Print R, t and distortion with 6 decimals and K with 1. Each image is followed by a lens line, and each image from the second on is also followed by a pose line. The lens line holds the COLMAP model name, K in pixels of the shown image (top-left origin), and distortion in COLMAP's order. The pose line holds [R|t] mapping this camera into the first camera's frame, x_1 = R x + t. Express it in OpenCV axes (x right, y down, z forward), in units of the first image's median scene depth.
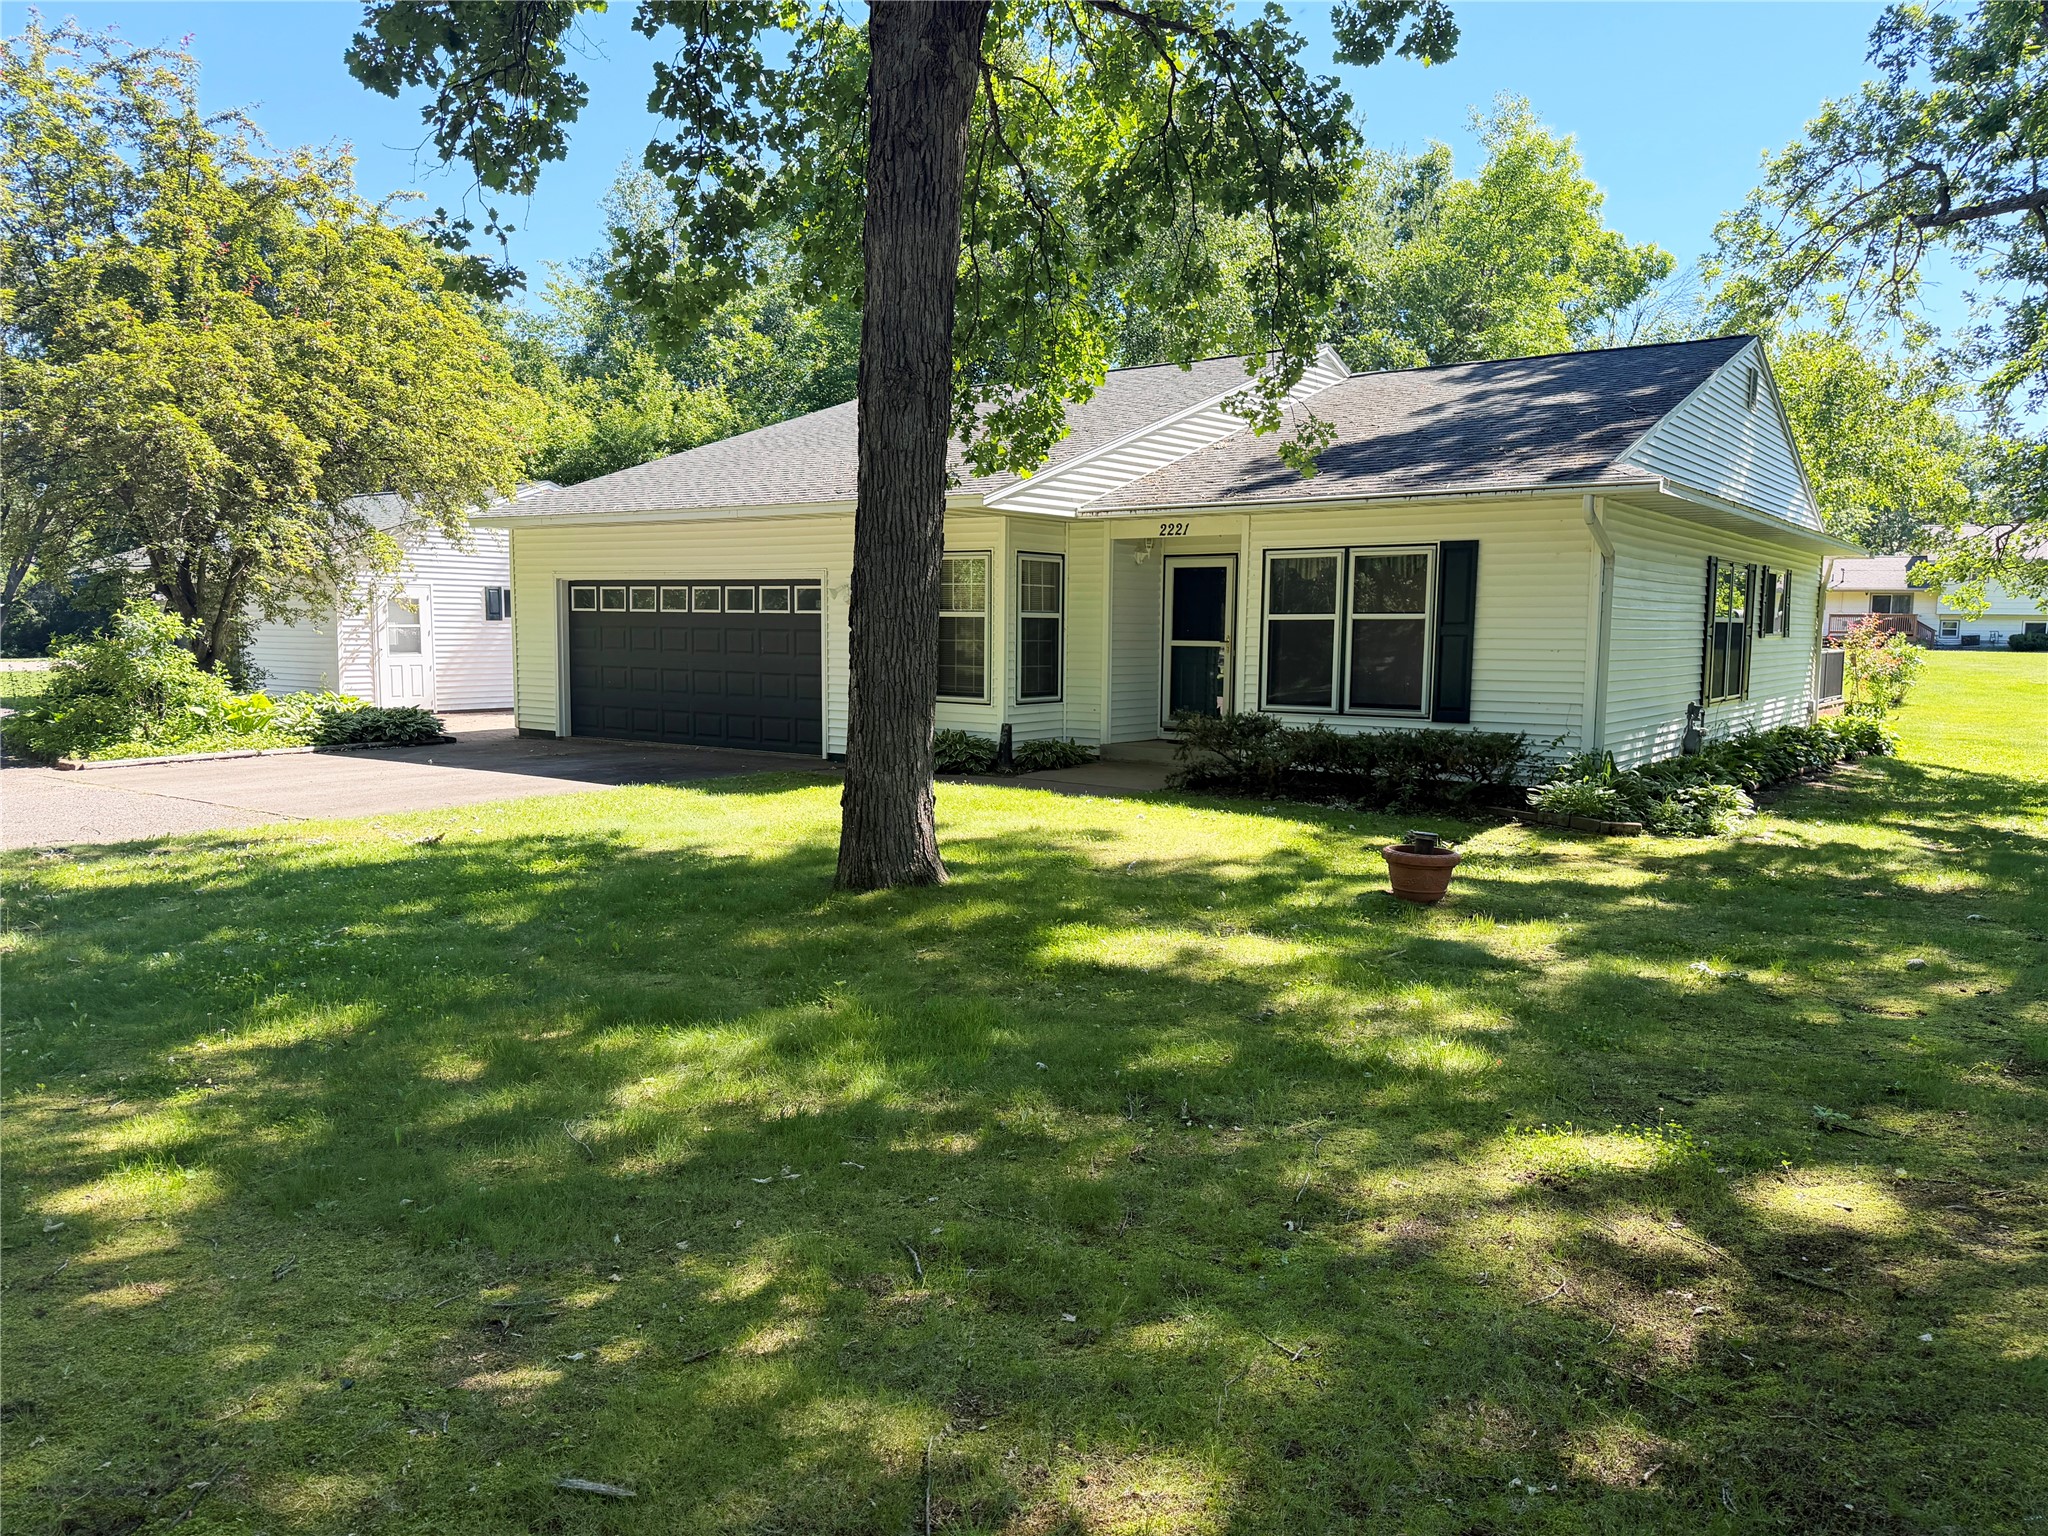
lens RADIAL K [[1476.6, 0, 1030.4], [0, 1476.6, 774.8], [0, 0, 1]] dist [0.066864, -0.048578]
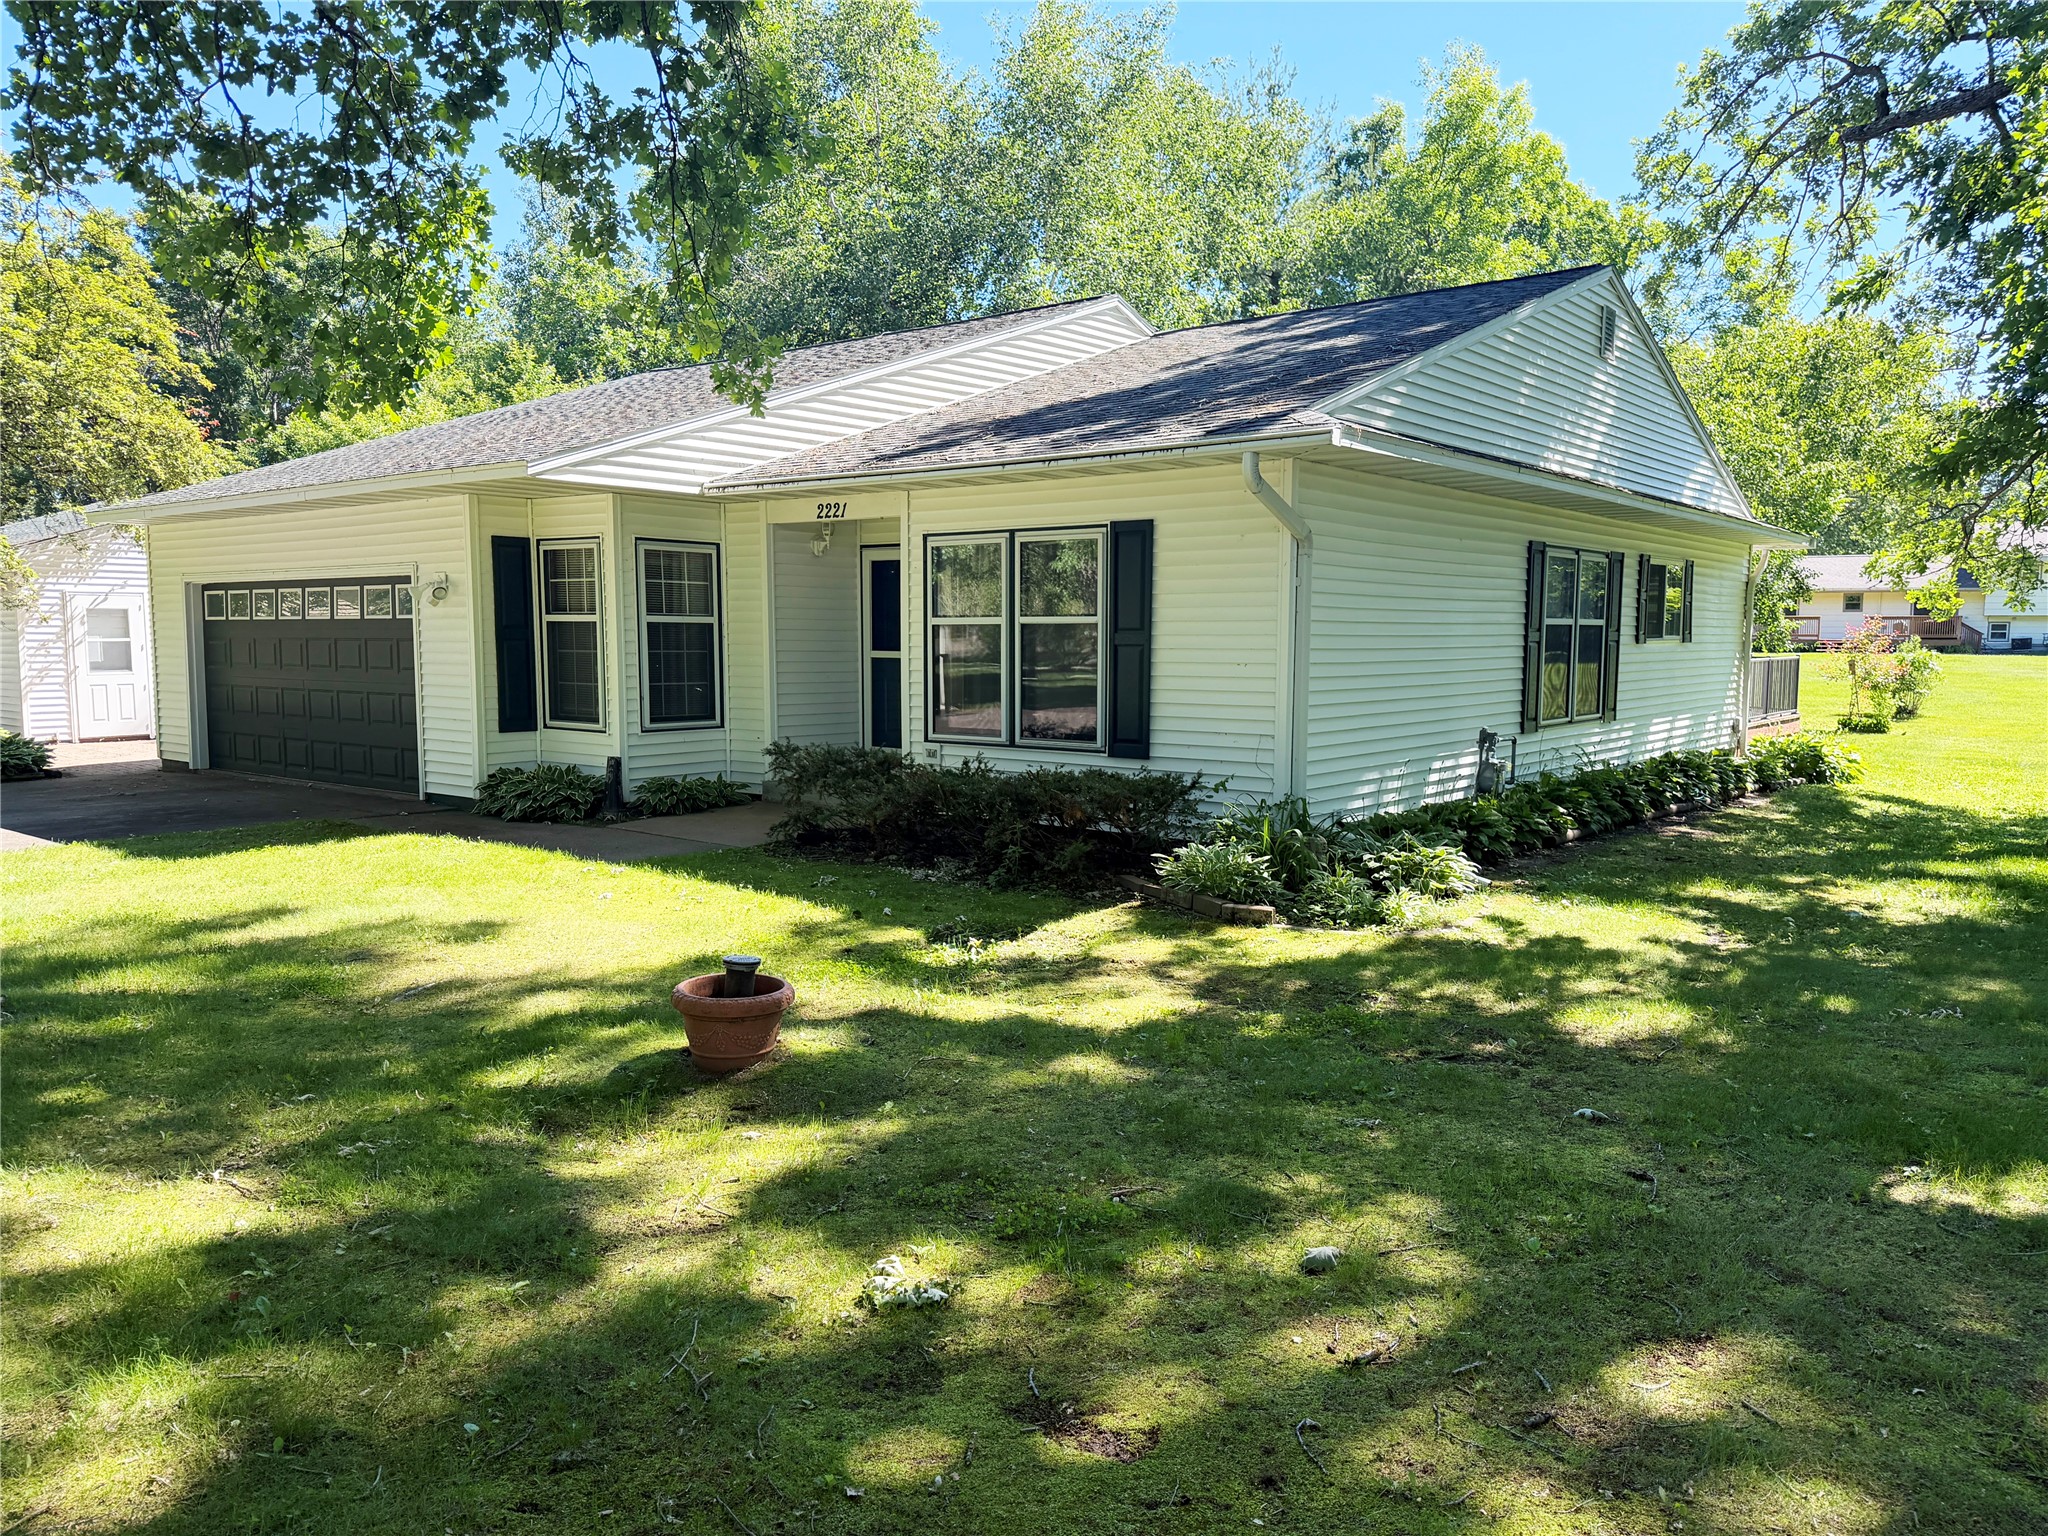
lens RADIAL K [[1476.6, 0, 1016.5], [0, 1476.6, 777.5], [0, 0, 1]] dist [0.066864, -0.048578]
pose [[0.998796, -0.002502, -0.048990, 0.217913], [0.002271, 0.999986, -0.004768, -0.017897], [0.049002, 0.004651, 0.998788, 0.198276]]
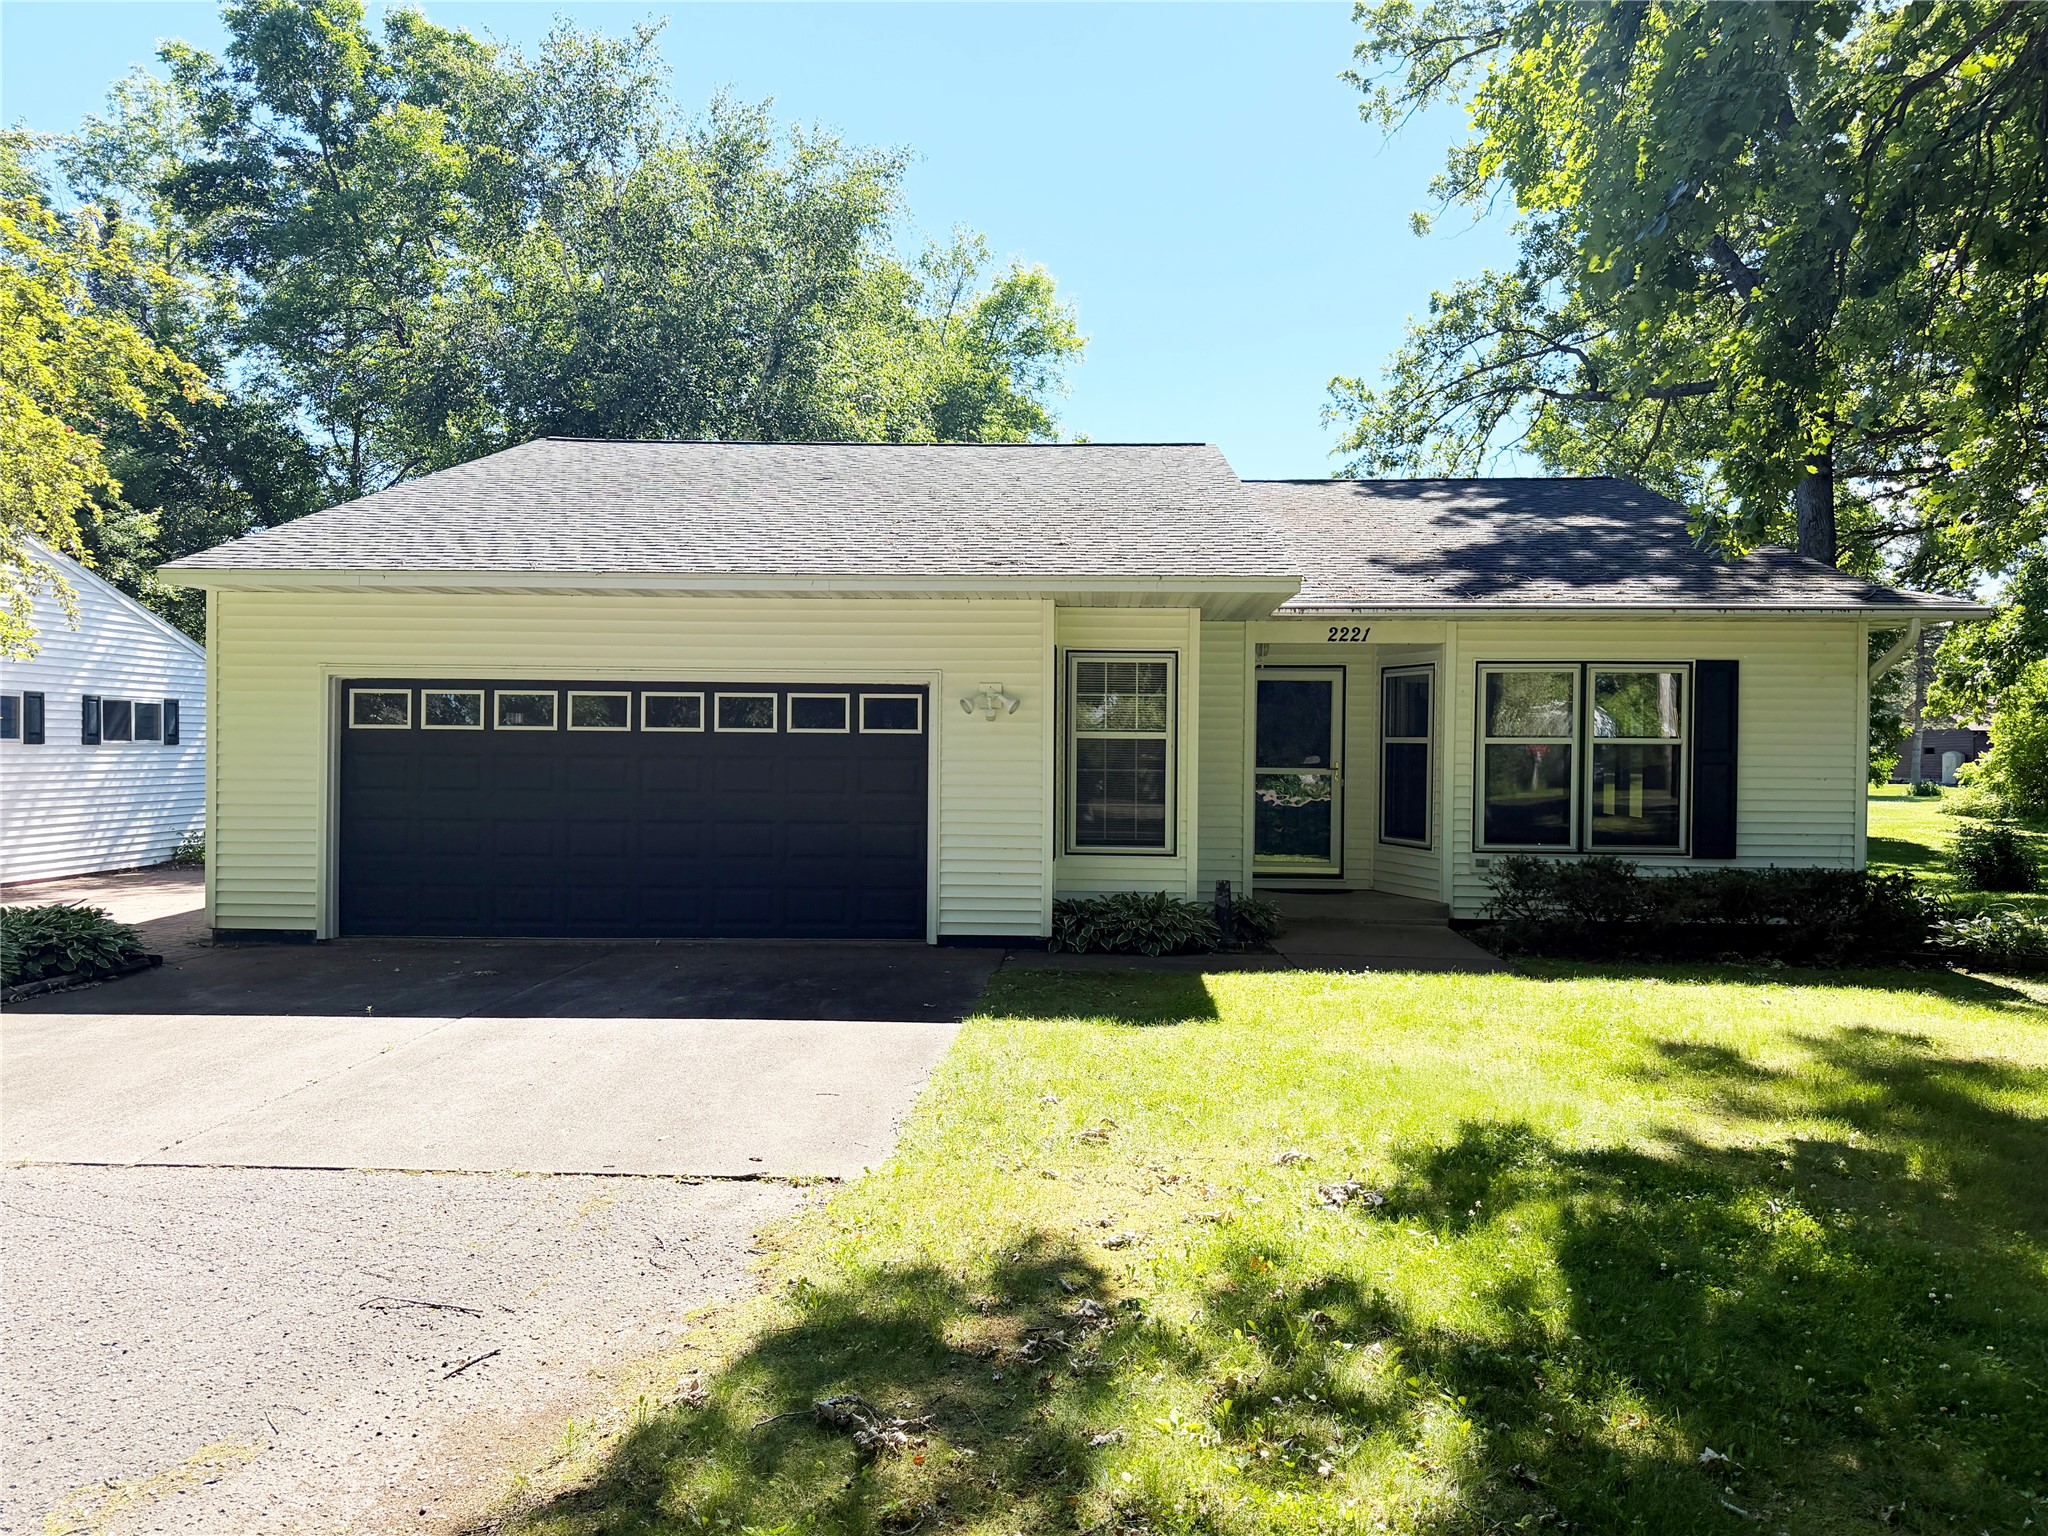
lens RADIAL K [[1476.6, 0, 1020.5], [0, 1476.6, 764.2], [0, 0, 1]] dist [0.066864, -0.048578]
pose [[0.830212, -0.008096, 0.557390, -0.477493], [0.055553, 0.996119, -0.068276, -0.043987], [-0.554673, 0.087648, 0.827439, 0.392571]]
